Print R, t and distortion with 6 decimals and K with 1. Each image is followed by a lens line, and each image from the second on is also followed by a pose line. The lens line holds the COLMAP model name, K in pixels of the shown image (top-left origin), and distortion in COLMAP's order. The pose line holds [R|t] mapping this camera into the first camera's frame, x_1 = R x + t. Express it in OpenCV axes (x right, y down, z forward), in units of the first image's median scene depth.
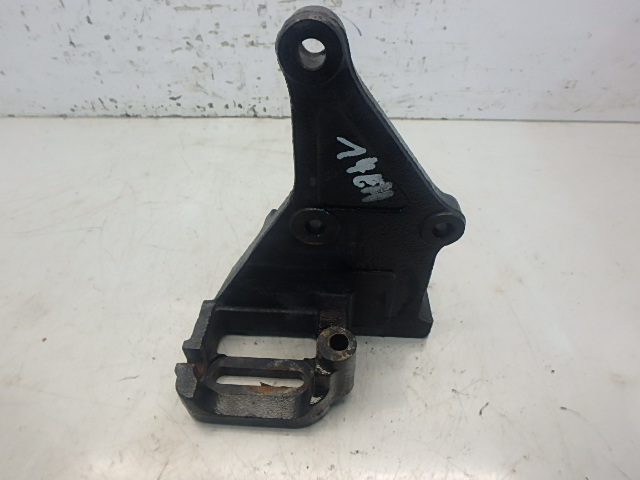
lens RADIAL K [[392.7, 0, 340.7], [0, 392.7, 241.1], [0, 0, 1]] dist [-0.029454, 0.007587]
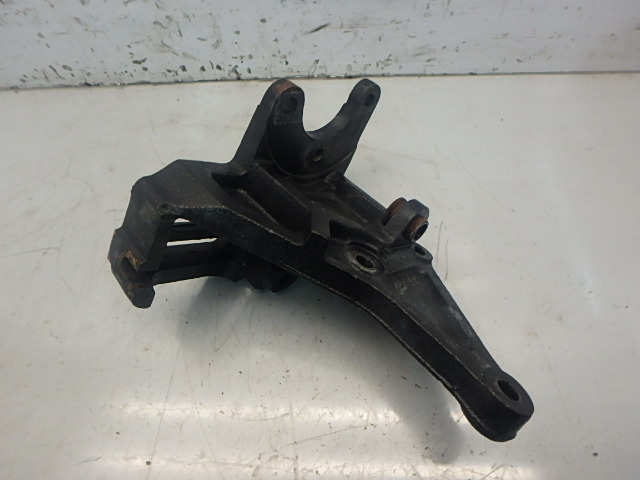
lens RADIAL K [[392.7, 0, 340.7], [0, 392.7, 241.1], [0, 0, 1]] dist [-0.029454, 0.007587]
pose [[0.998584, -0.012925, -0.051607, 0.034080], [0.022961, 0.979750, 0.198905, -0.150909], [0.047991, -0.199808, 0.978659, 0.148997]]
